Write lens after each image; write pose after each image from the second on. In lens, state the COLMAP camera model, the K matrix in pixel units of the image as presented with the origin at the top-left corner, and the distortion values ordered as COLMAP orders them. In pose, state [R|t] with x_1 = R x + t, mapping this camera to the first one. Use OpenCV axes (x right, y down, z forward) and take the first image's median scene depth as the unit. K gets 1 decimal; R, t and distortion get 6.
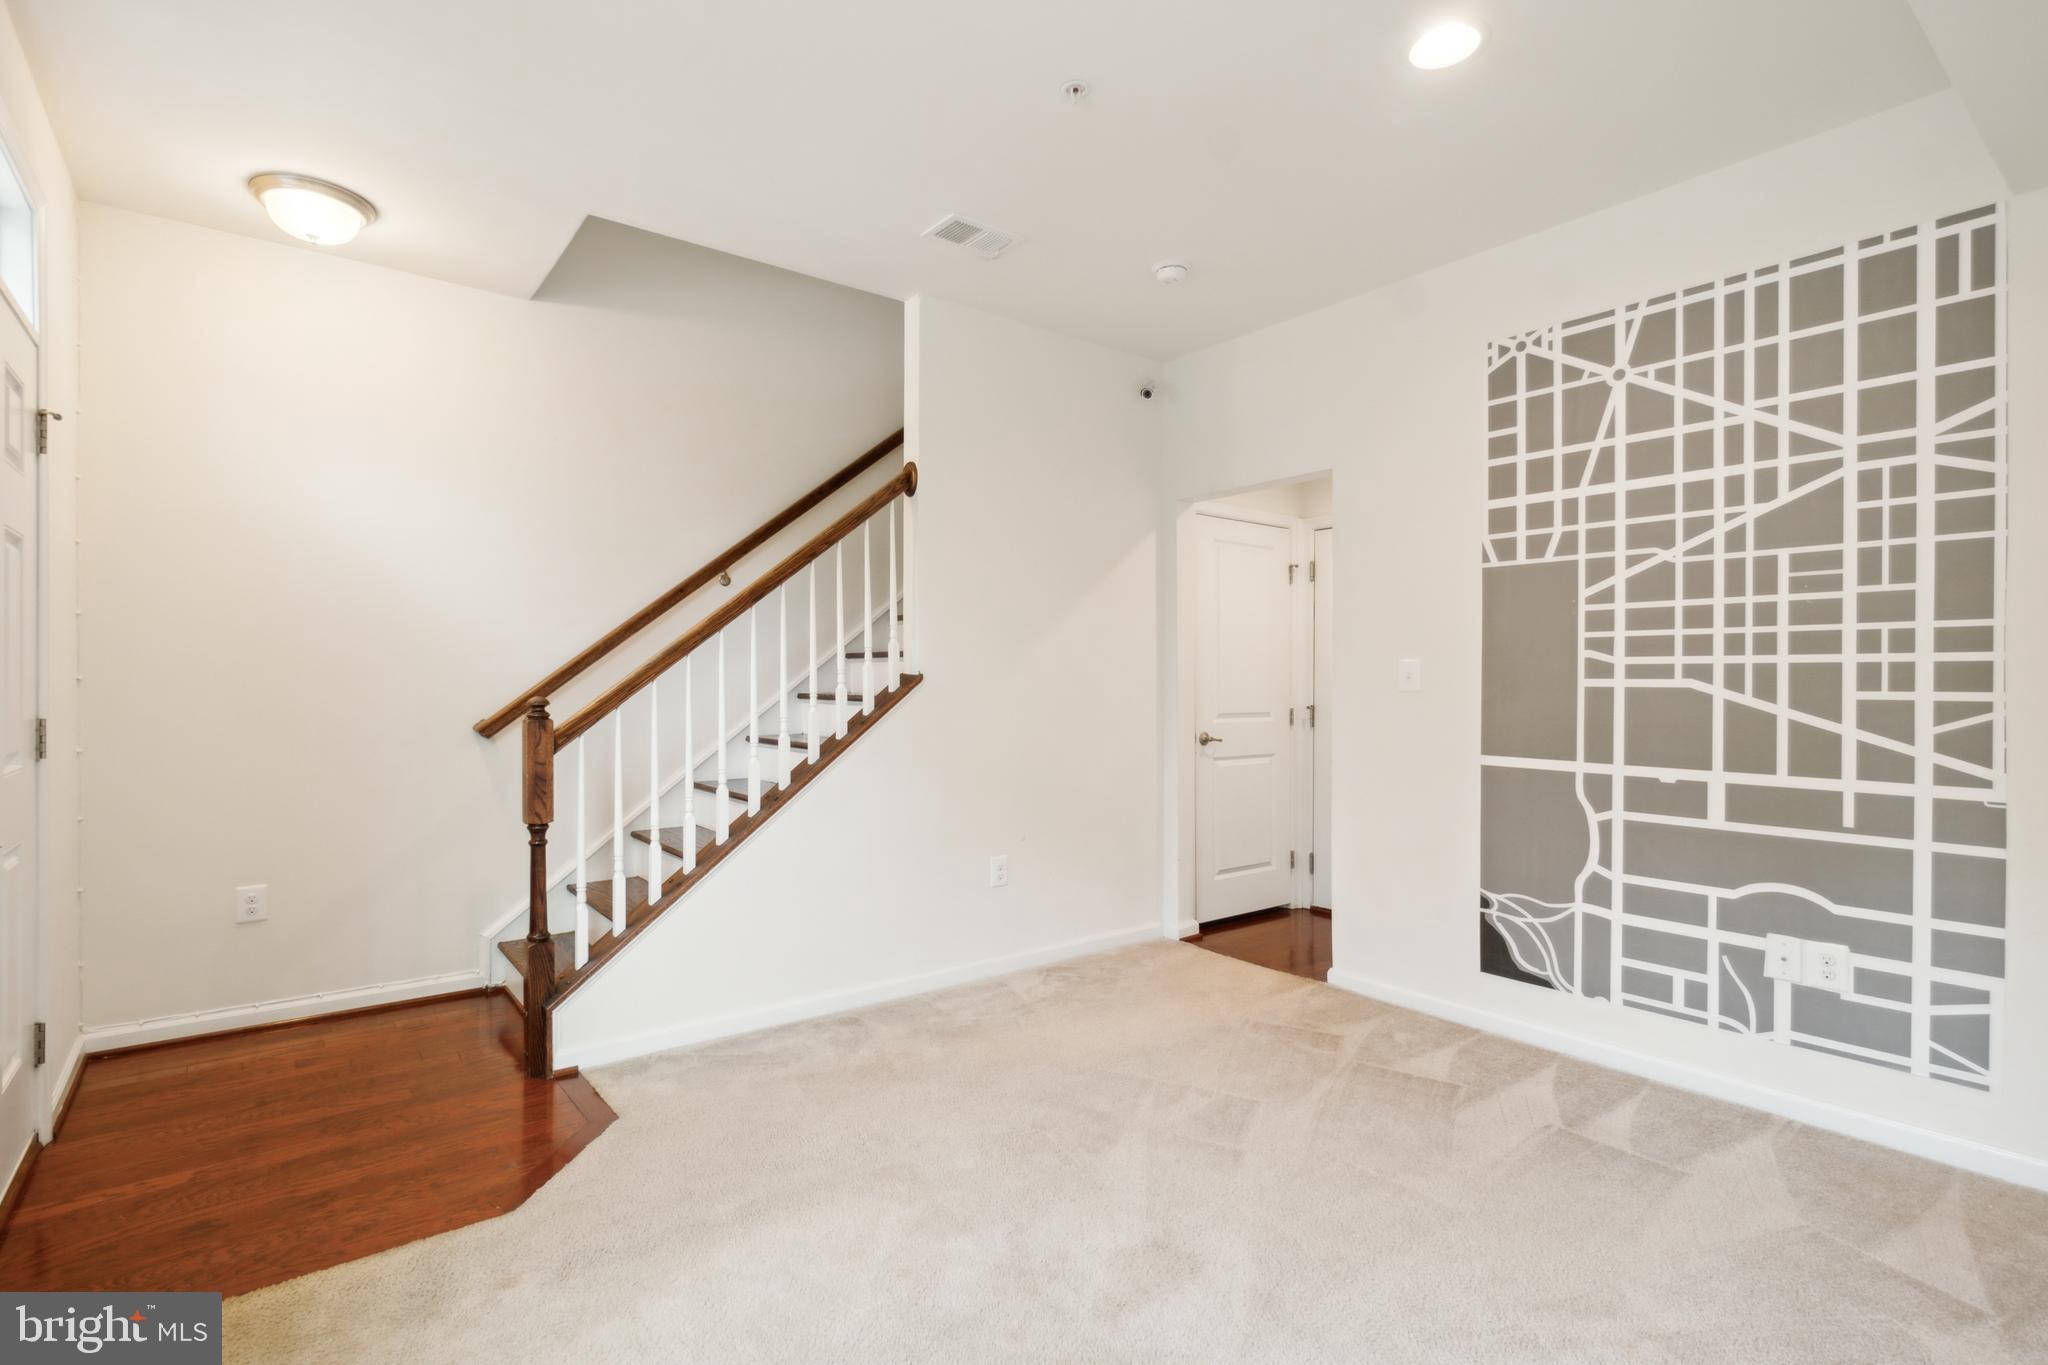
lens RADIAL K [[974.4, 0, 1024.0], [0, 974.4, 682.5], [0, 0, 1]] dist [-0.000392, -0.000137]
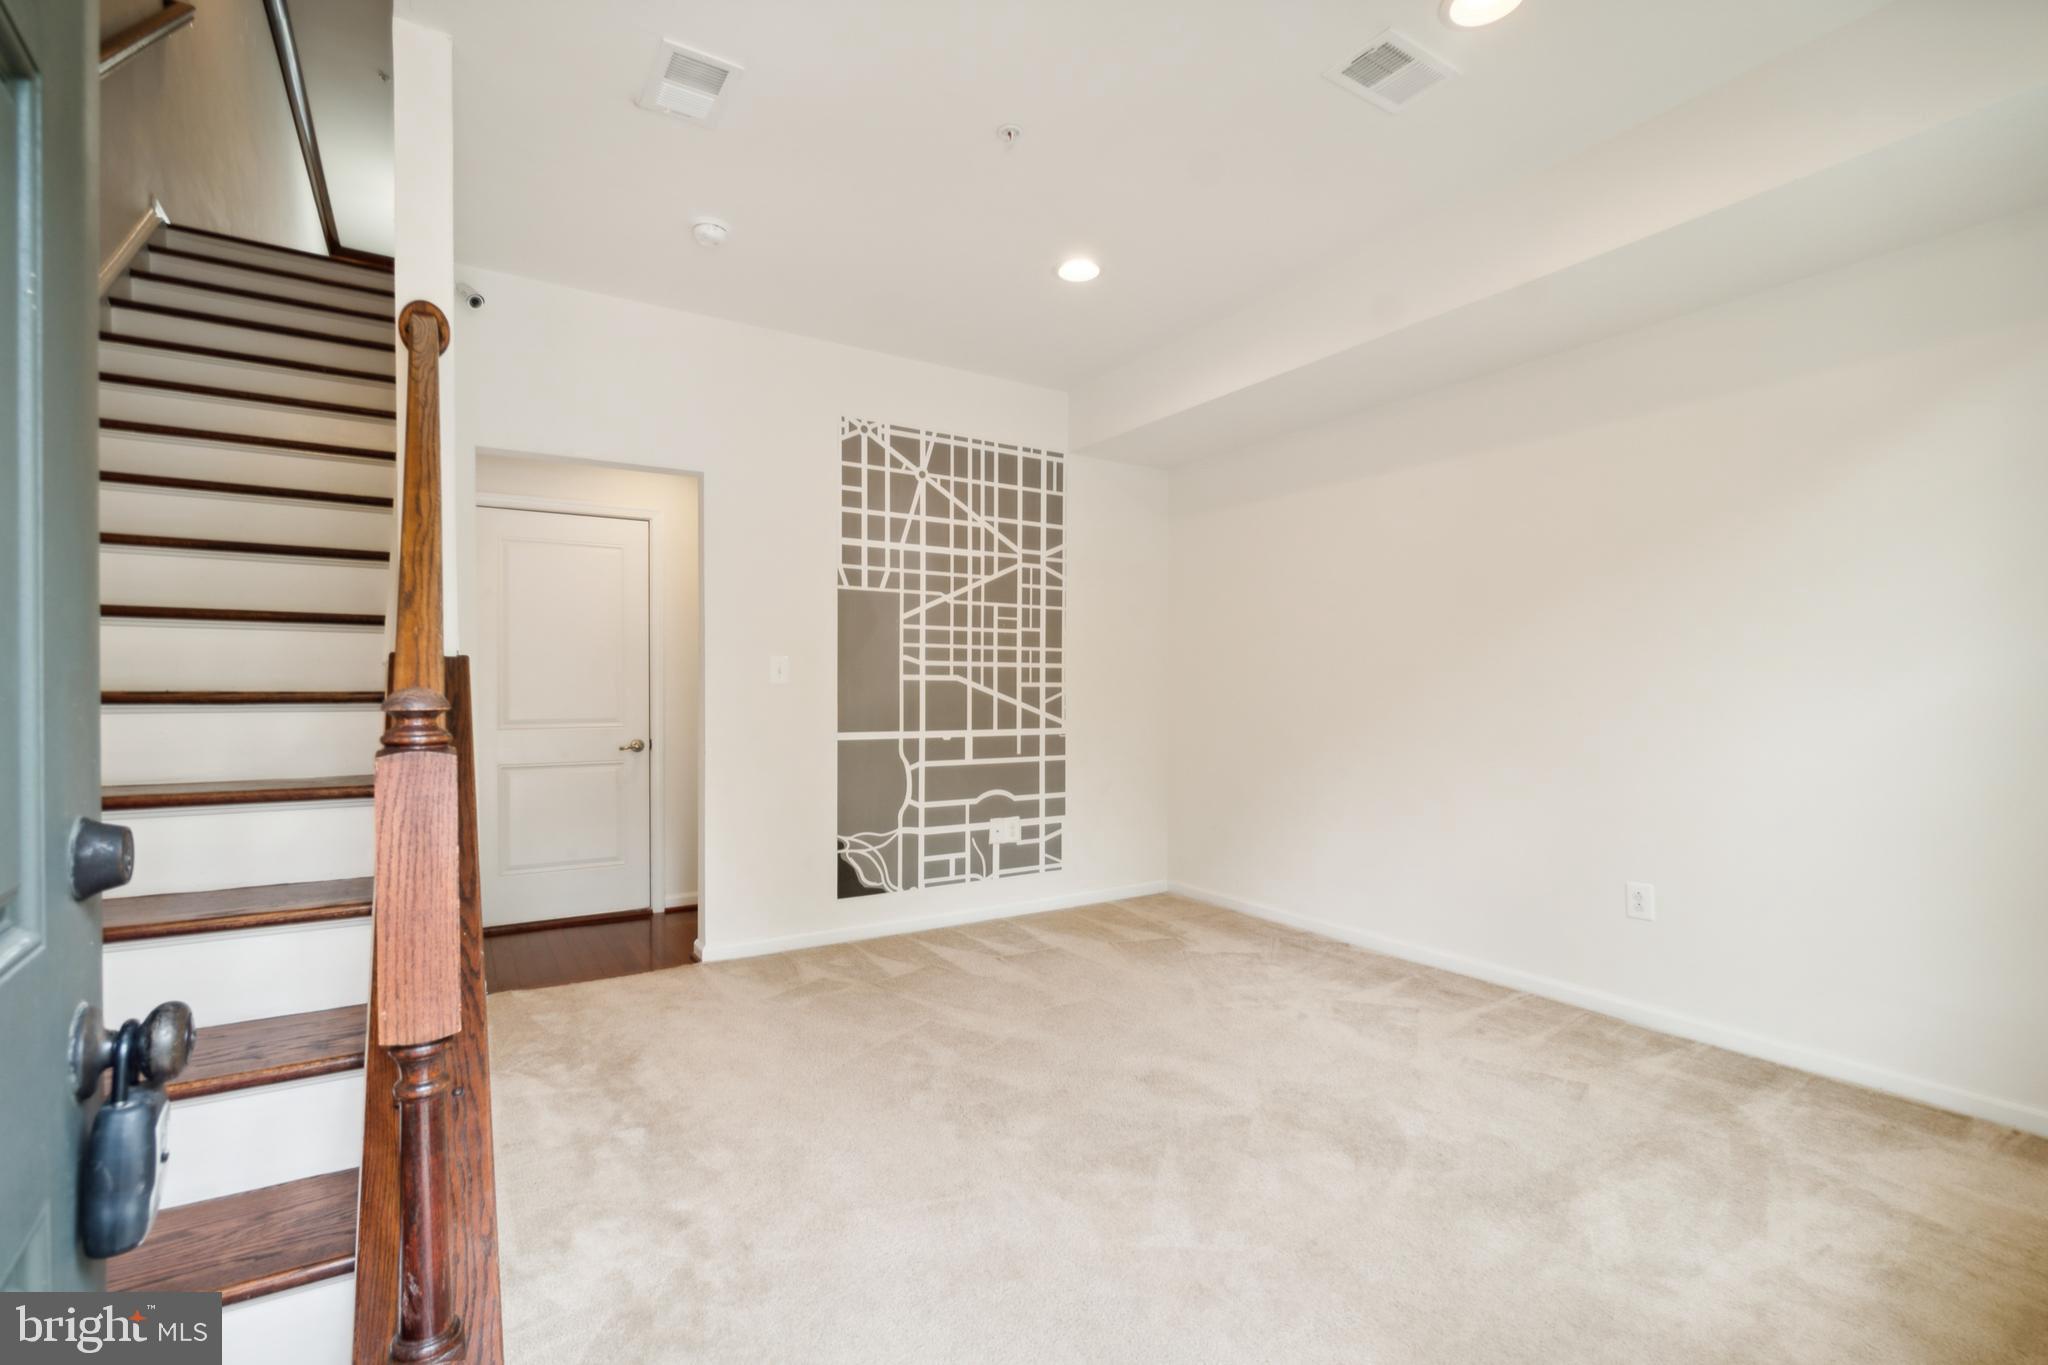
lens RADIAL K [[925.0, 0, 1024.0], [0, 925.0, 682.5], [0, 0, 1]] dist [-0.000706, -0.000228]
pose [[0.087446, -0.007124, 0.996144, -0.857028], [-0.007427, 0.999942, 0.007803, -0.004613], [-0.996142, -0.008081, 0.087388, 0.751200]]
